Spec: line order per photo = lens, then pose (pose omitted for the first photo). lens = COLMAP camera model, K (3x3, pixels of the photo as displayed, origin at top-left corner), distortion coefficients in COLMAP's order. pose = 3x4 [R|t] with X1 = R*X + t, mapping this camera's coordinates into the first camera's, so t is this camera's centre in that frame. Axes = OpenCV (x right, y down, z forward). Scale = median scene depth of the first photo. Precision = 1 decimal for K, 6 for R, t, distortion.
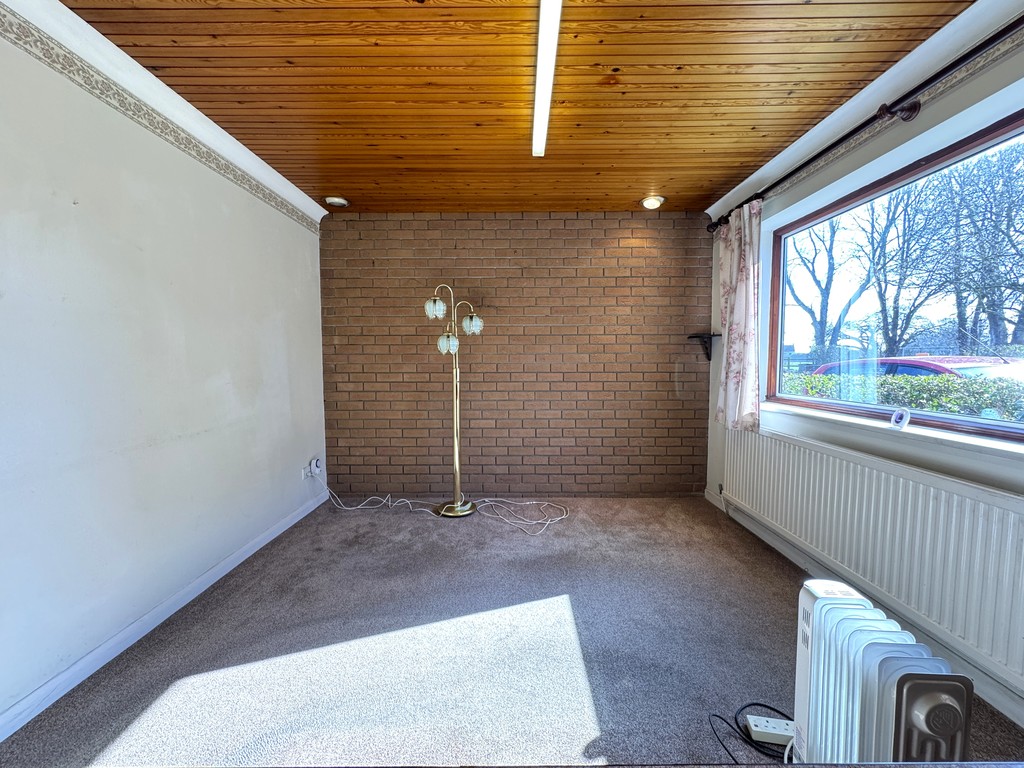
lens RADIAL K [[407.1, 0, 512.4], [0, 407.1, 384.5], [0, 0, 1]] dist [-0.003050, -0.000284]
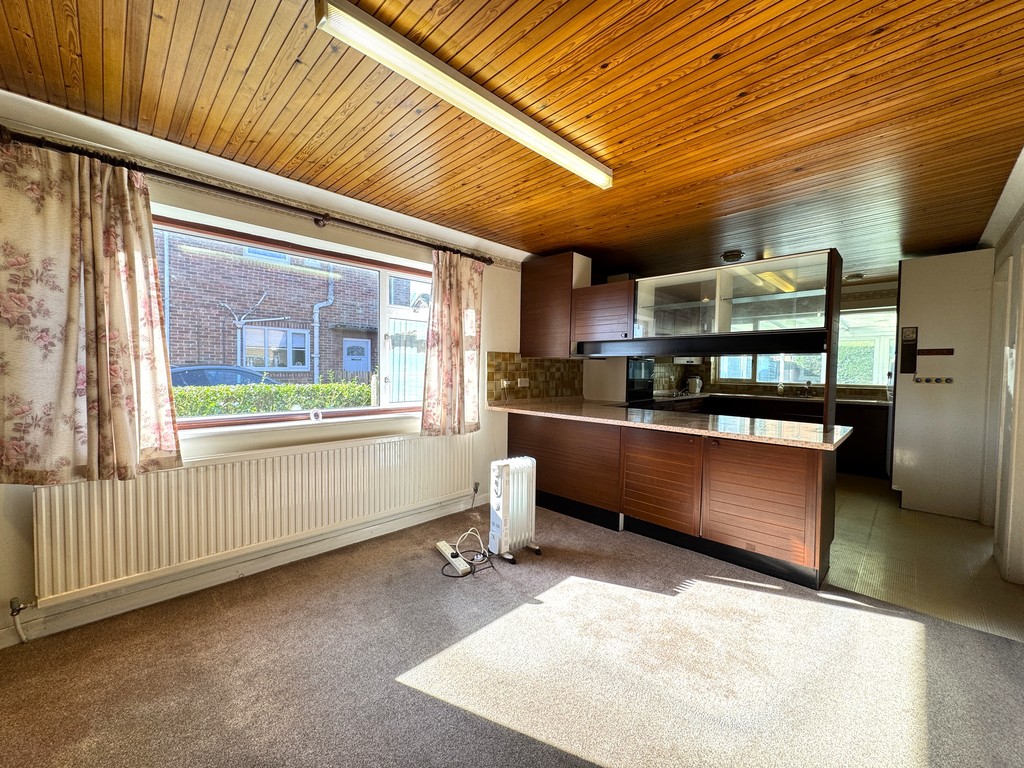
lens RADIAL K [[407.1, 0, 513.0], [0, 407.1, 384.1], [0, 0, 1]] dist [-0.003050, -0.000284]
pose [[-0.712250, -0.033754, 0.701114, -0.371526], [0.028257, 0.996655, 0.076689, -0.076795], [-0.701357, 0.074433, -0.708914, 0.881440]]
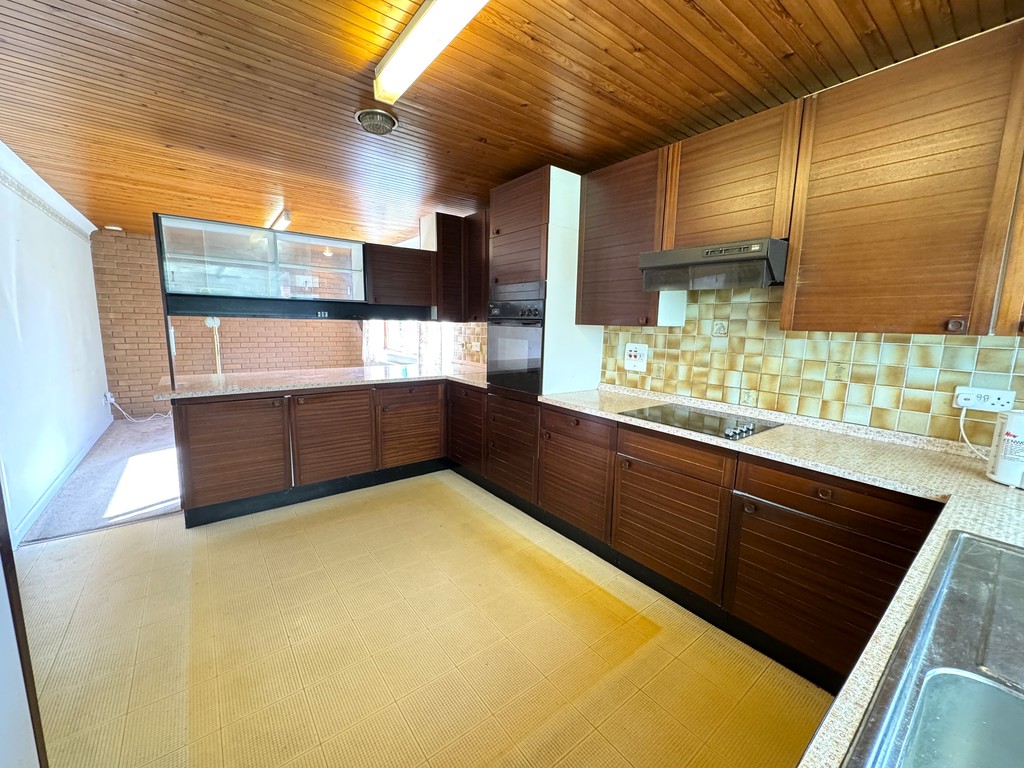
lens RADIAL K [[407.1, 0, 512.9], [0, 407.1, 381.6], [0, 0, 1]] dist [-0.003050, -0.000284]
pose [[0.786081, -0.066948, 0.614487, -0.208177], [0.009139, 0.995267, 0.096743, 0.003140], [-0.618056, -0.070432, 0.782973, -1.136103]]
